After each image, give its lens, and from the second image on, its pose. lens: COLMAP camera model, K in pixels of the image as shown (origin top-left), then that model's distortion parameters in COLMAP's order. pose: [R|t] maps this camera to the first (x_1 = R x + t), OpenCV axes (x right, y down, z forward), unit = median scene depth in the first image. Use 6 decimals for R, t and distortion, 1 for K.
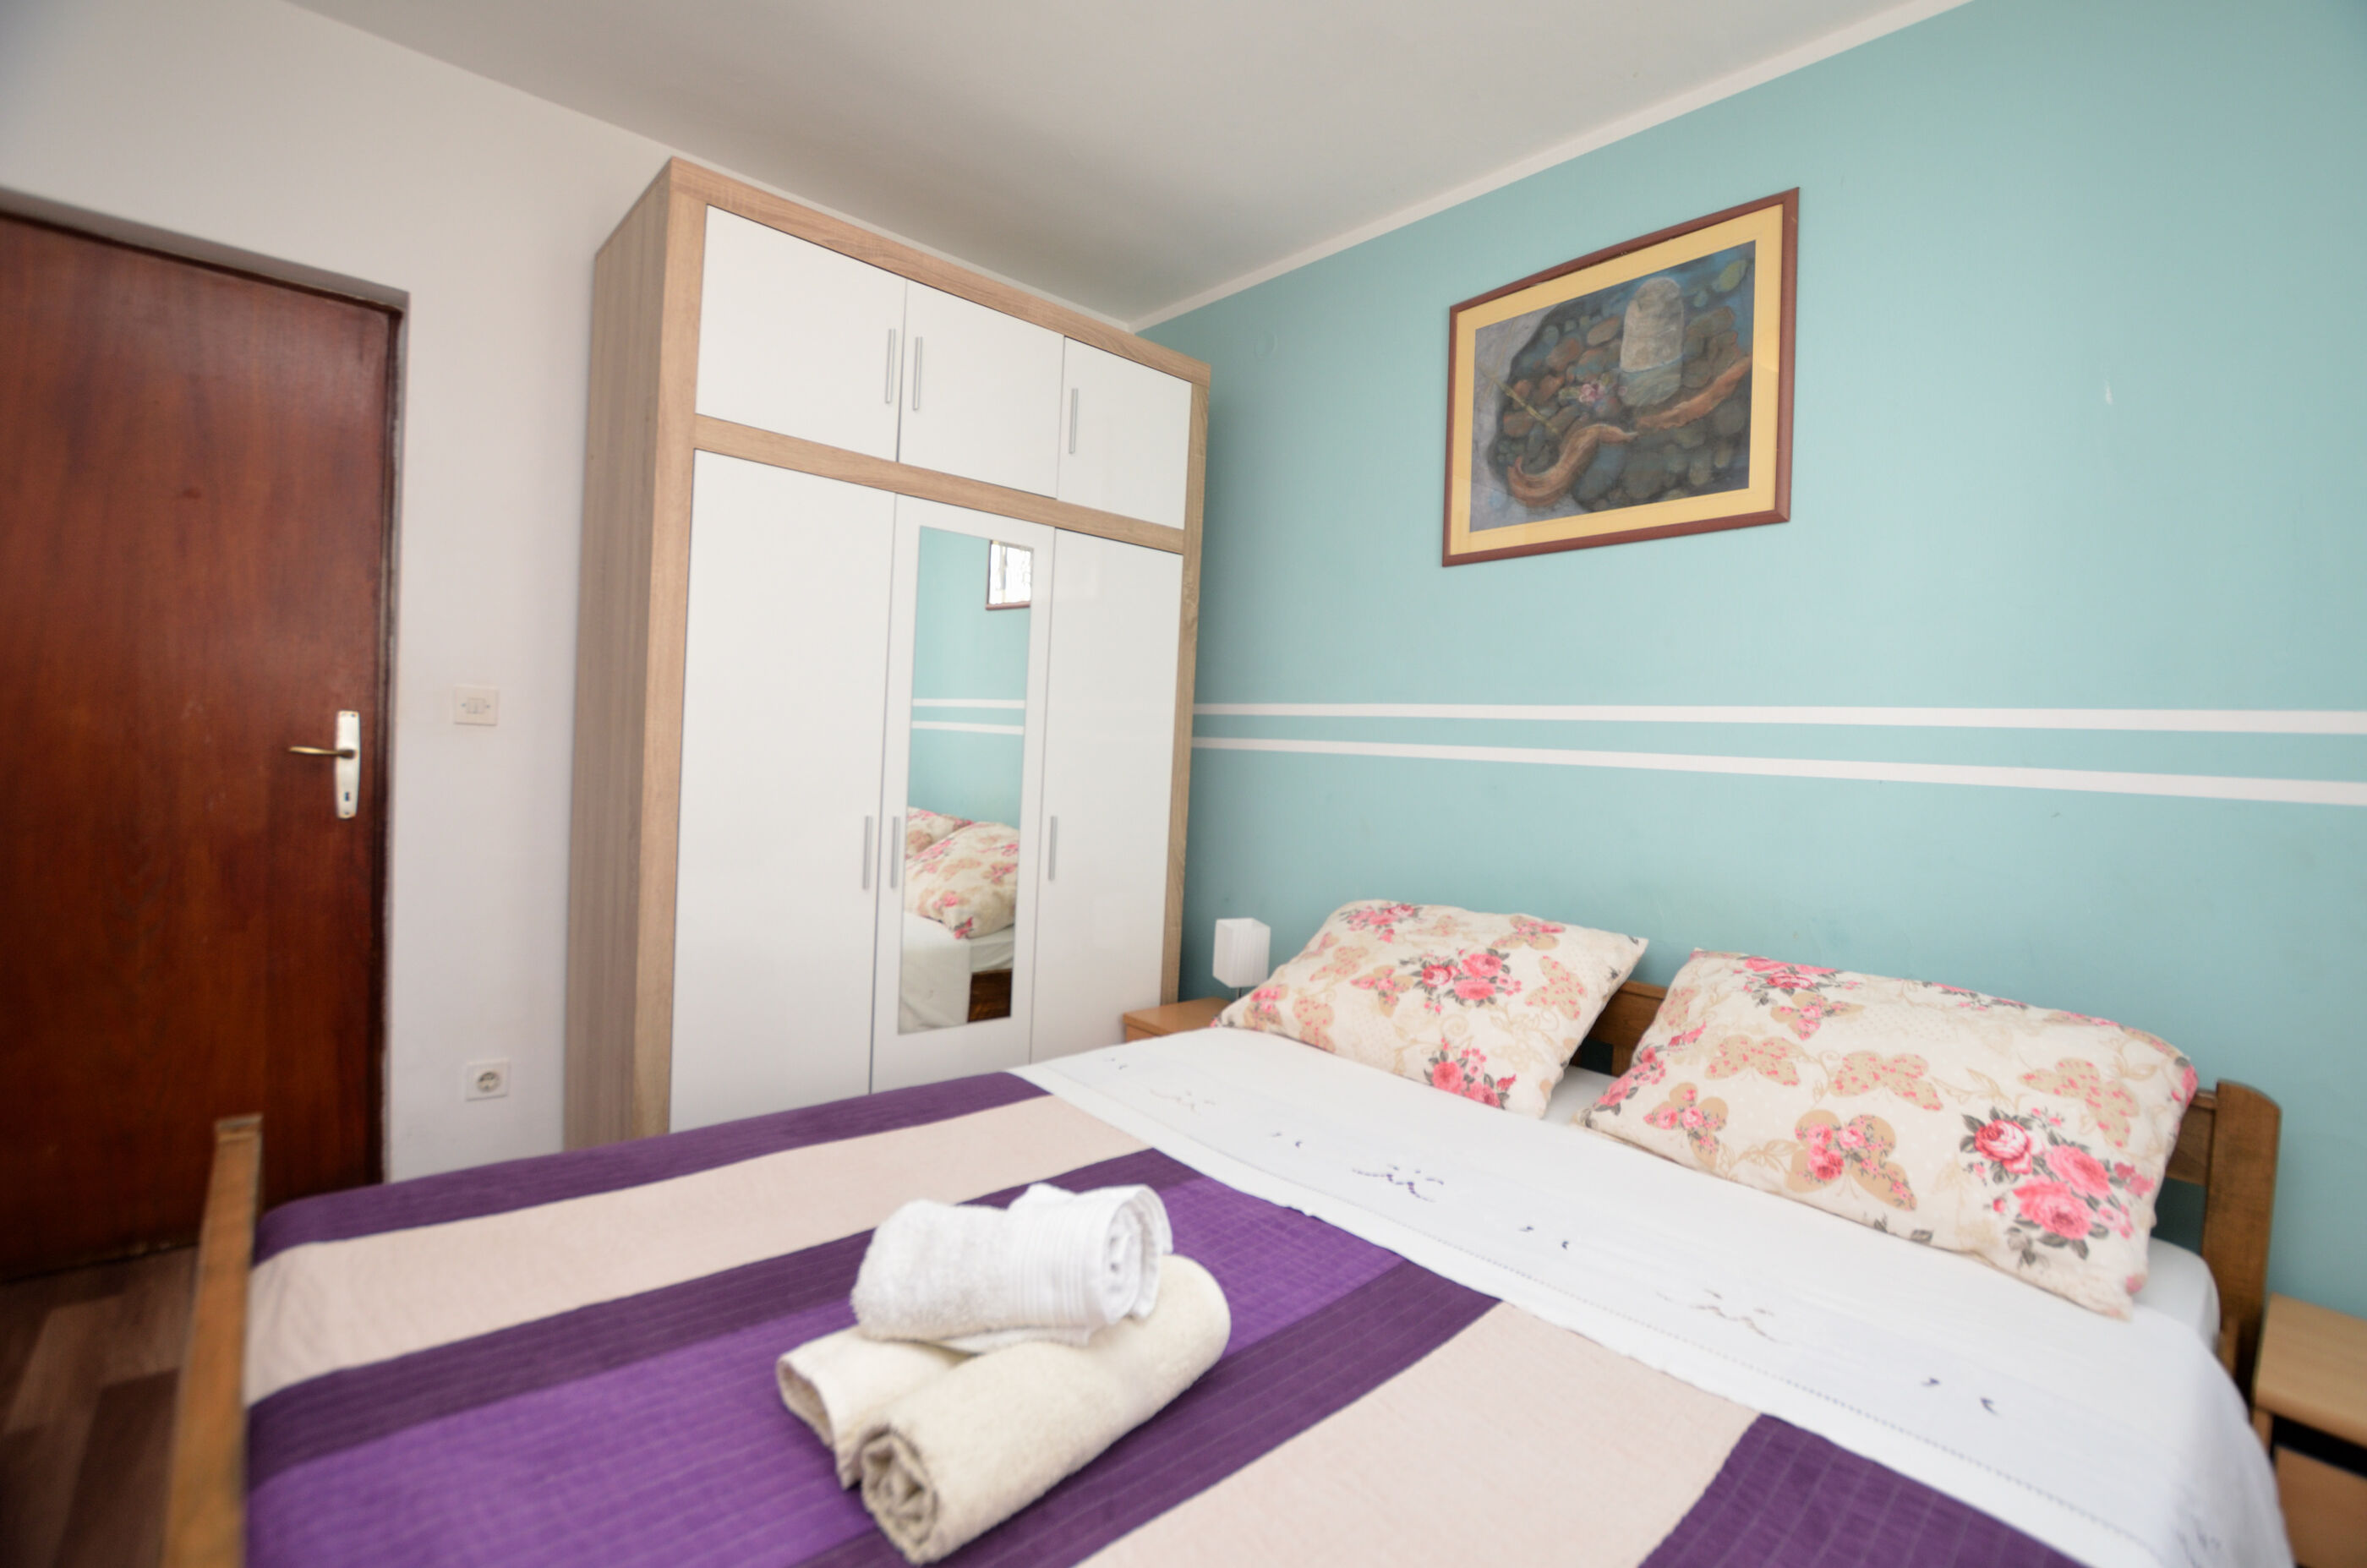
lens RADIAL K [[1047.9, 0, 1176.4], [0, 1047.9, 771.8], [0, 0, 1]] dist [-0.015267, 0.000192]
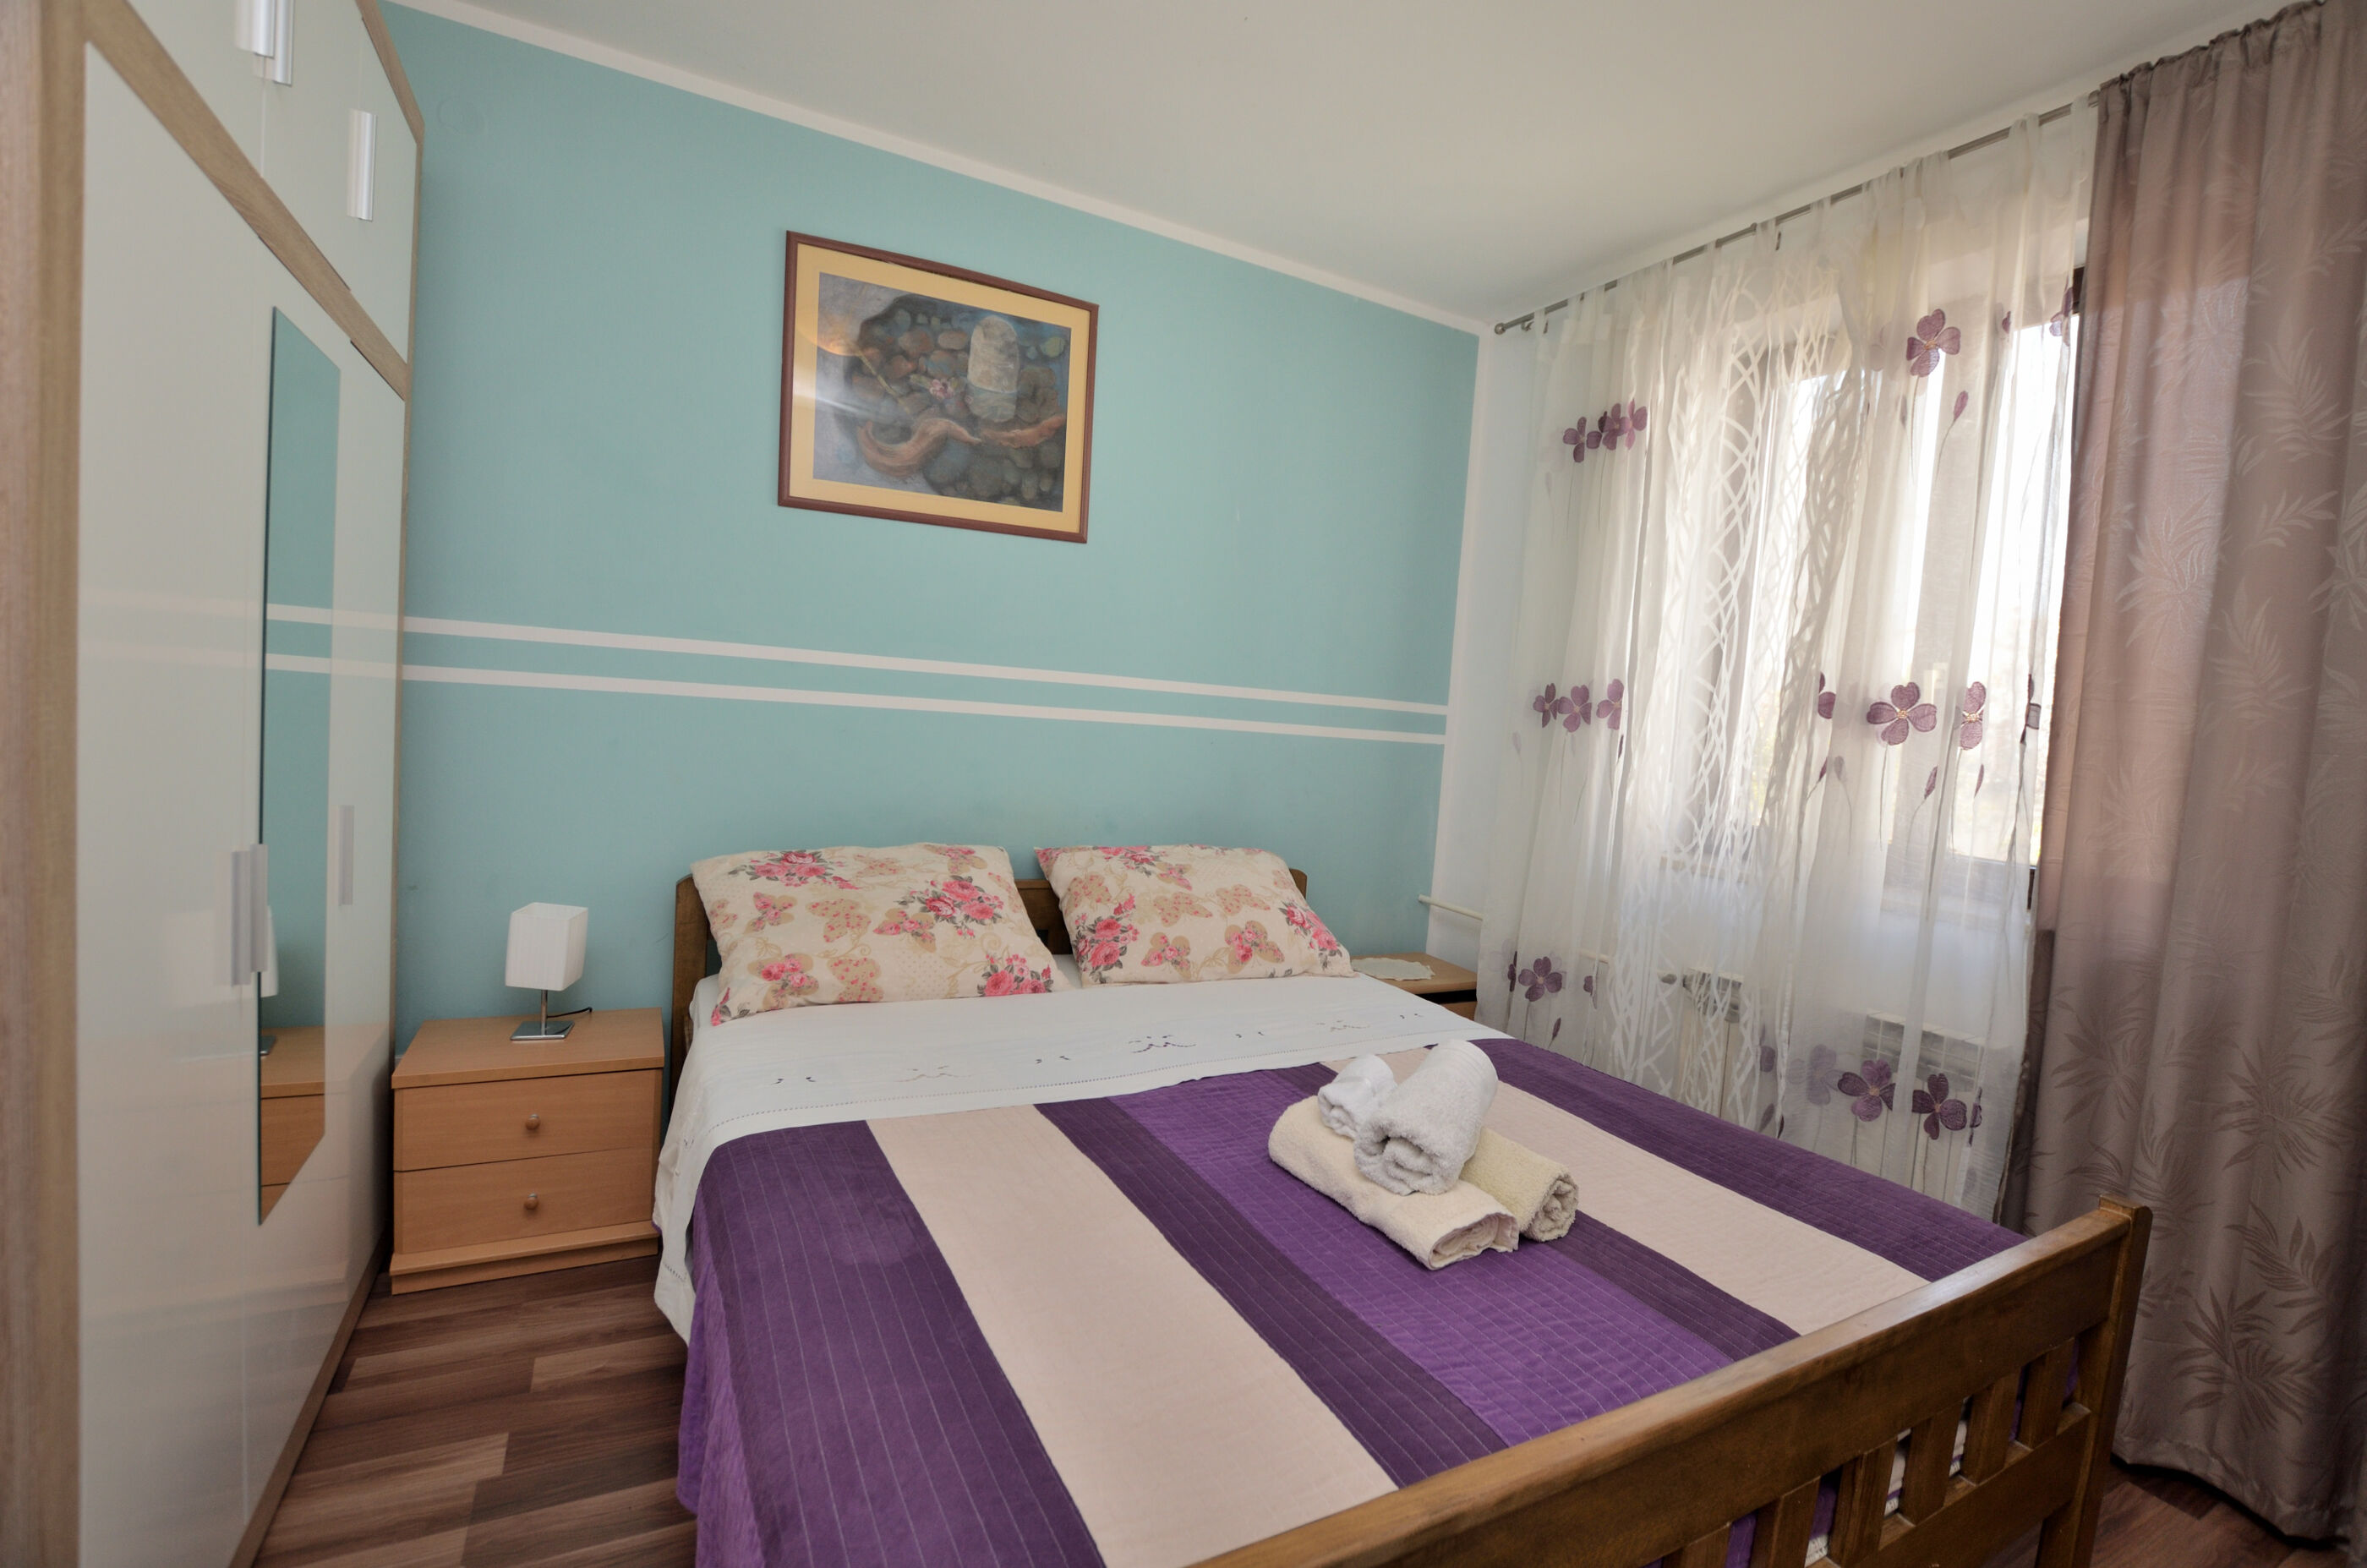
lens RADIAL K [[1047.9, 0, 1176.4], [0, 1047.9, 787.2], [0, 0, 1]] dist [-0.015267, 0.000192]
pose [[0.254921, -0.090703, 0.962698, -0.739340], [-0.026232, 0.994576, 0.100653, -0.051851], [-0.966606, -0.050912, 0.251159, 0.466096]]
